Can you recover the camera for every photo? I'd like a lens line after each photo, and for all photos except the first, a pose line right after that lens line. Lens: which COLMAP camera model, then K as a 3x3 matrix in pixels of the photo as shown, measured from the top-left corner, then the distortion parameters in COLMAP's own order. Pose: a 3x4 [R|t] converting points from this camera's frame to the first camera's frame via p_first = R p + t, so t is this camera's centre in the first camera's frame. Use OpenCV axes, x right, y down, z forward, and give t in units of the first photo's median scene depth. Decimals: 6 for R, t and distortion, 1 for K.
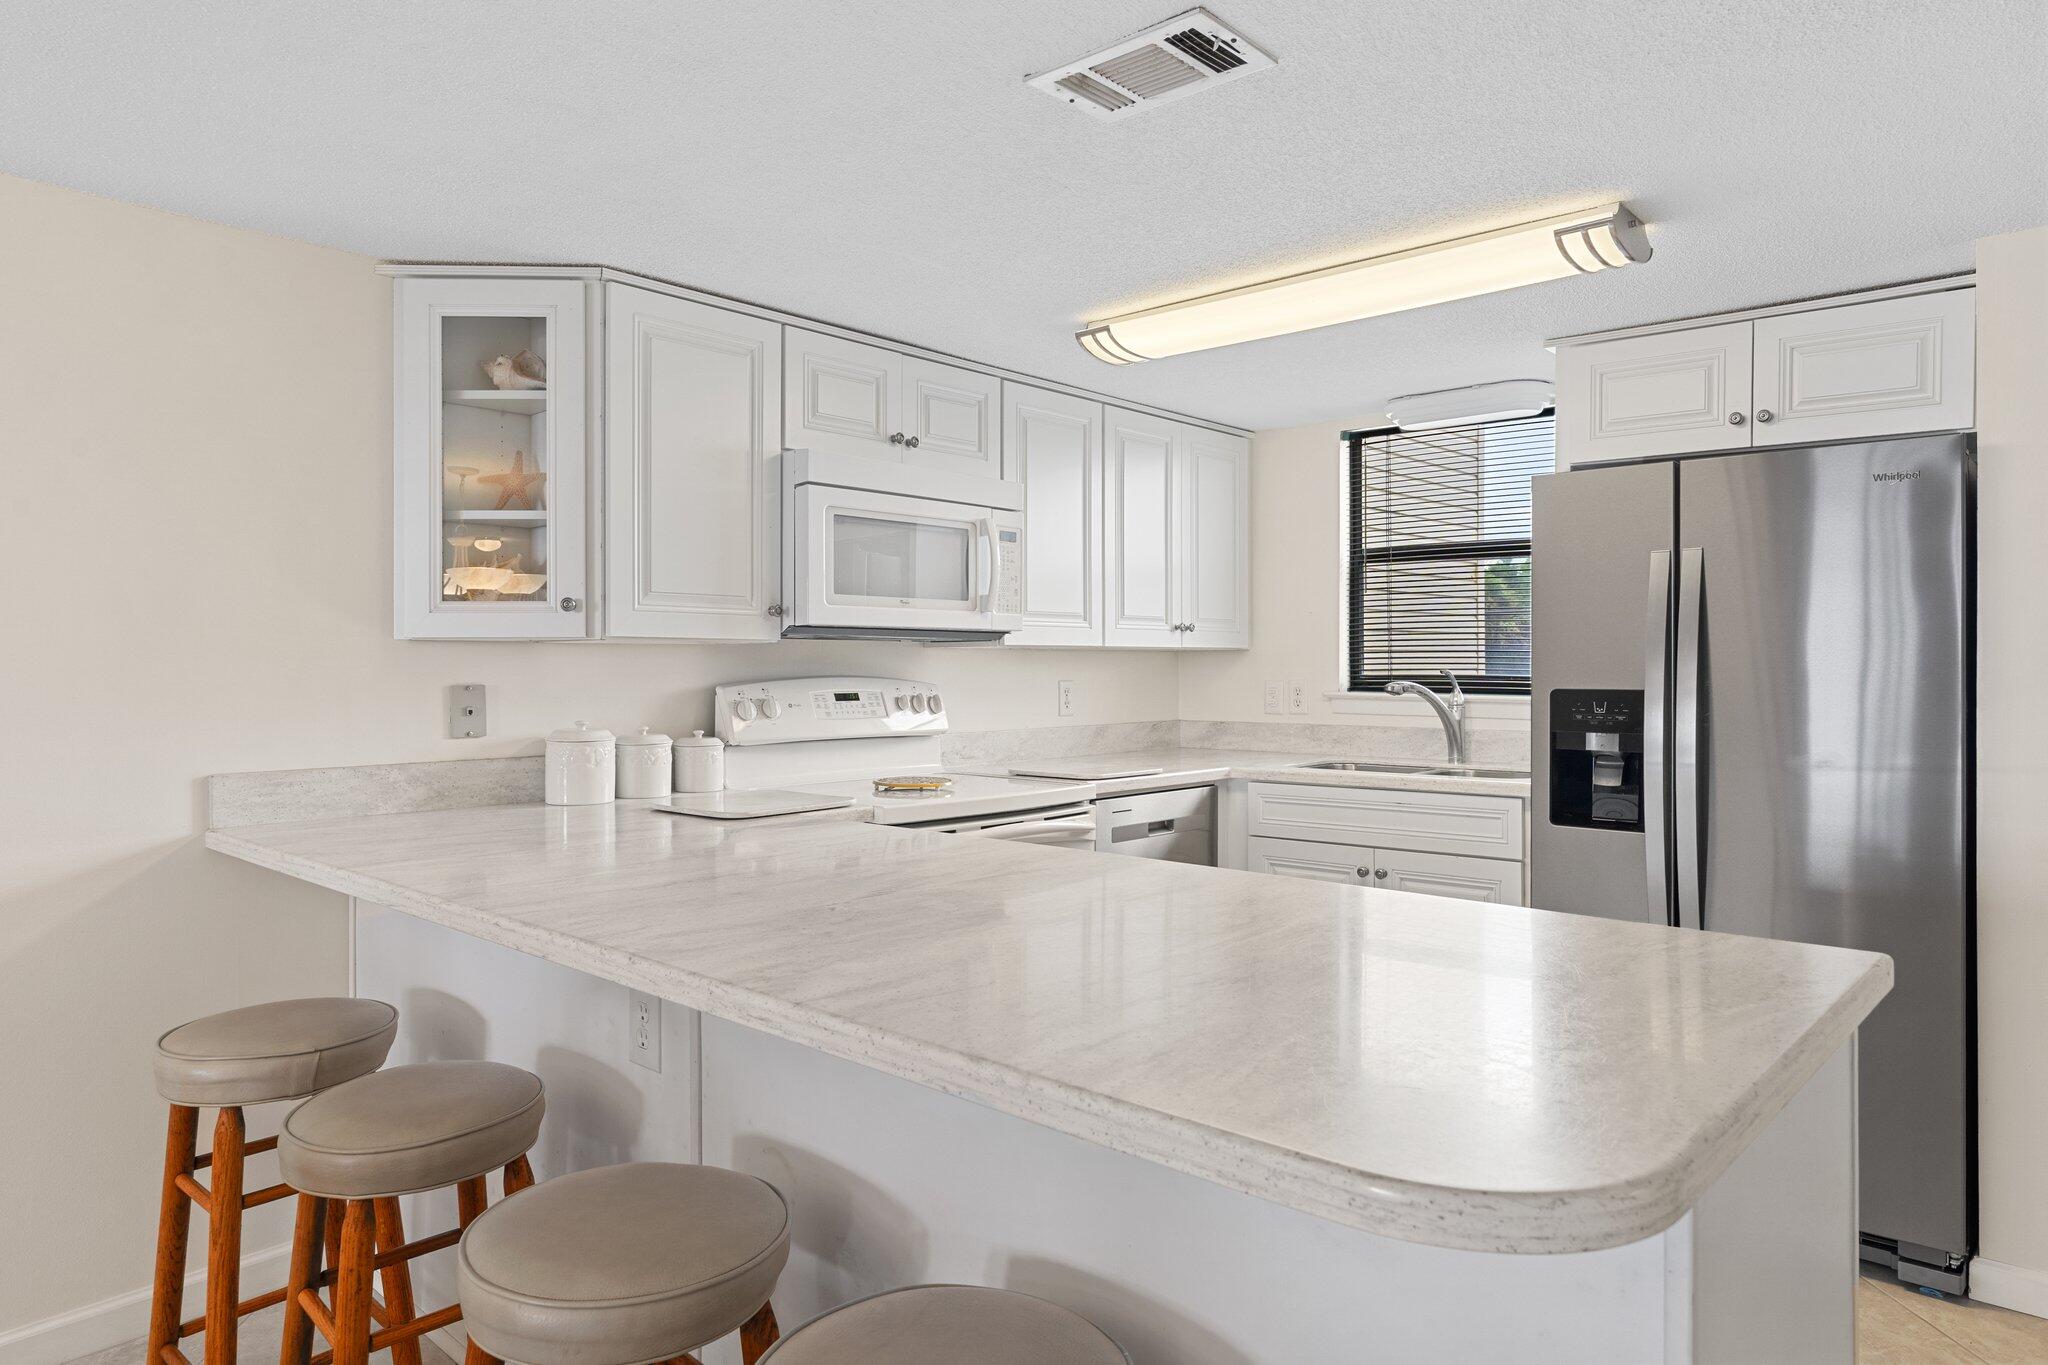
lens RADIAL K [[1279.1, 0, 1024.0], [0, 1279.1, 682.5], [0, 0, 1]] dist [-0.000629, -0.000034]
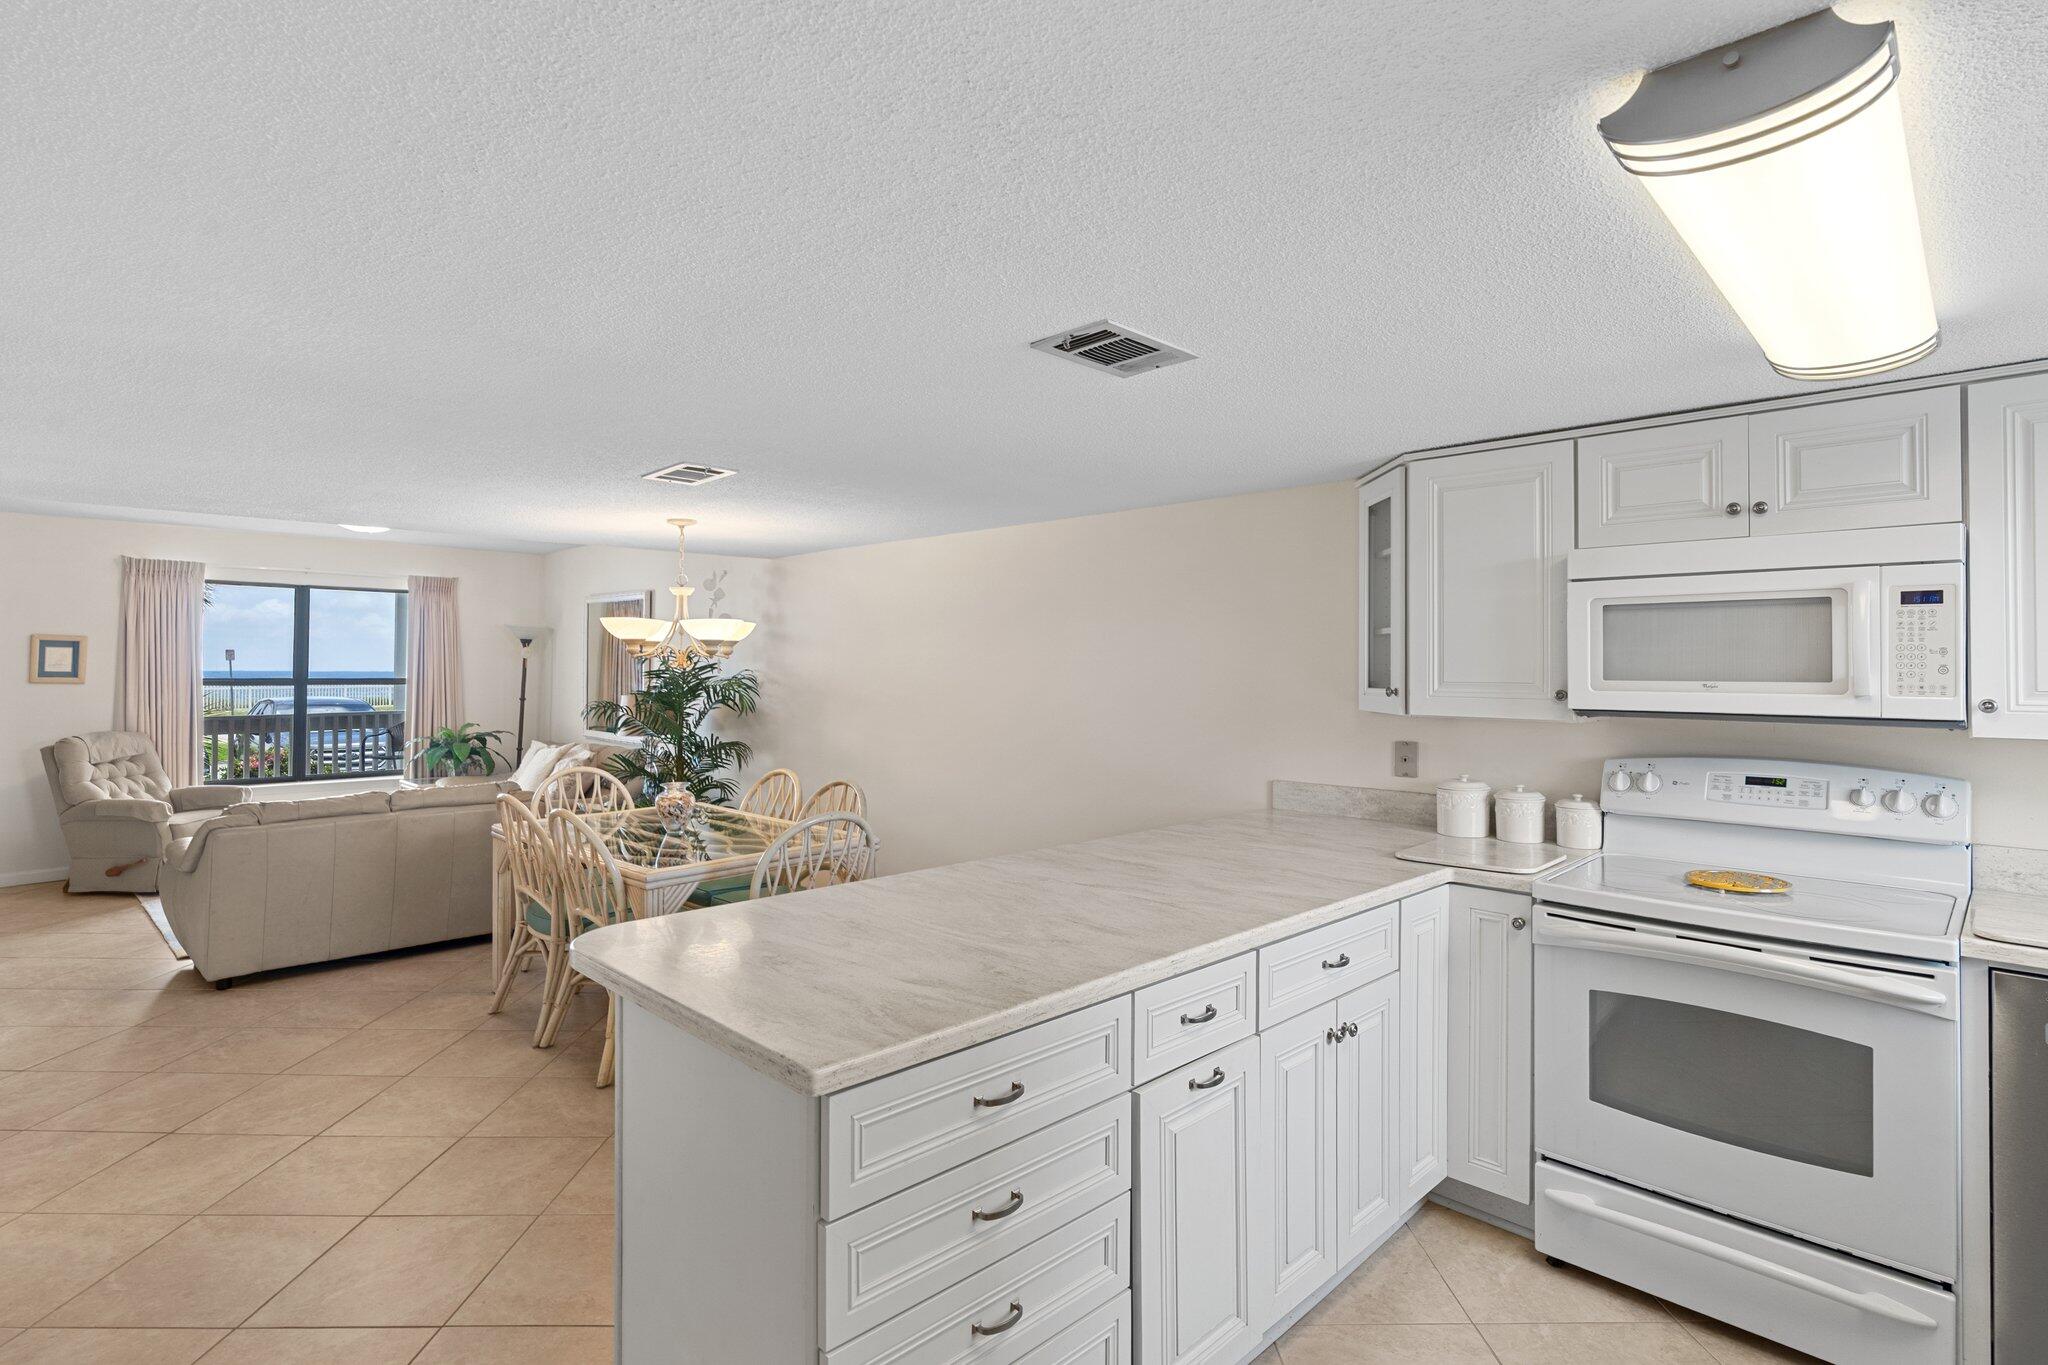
lens RADIAL K [[1030.3, 0, 1026.0], [0, 1030.3, 653.1], [0, 0, 1]] dist [0.002142, 0.000549]
pose [[-0.057384, -0.012952, -0.998268, 0.725432], [-0.016012, 0.999799, -0.012052, -0.072873], [0.998224, 0.015292, -0.057580, 0.564190]]
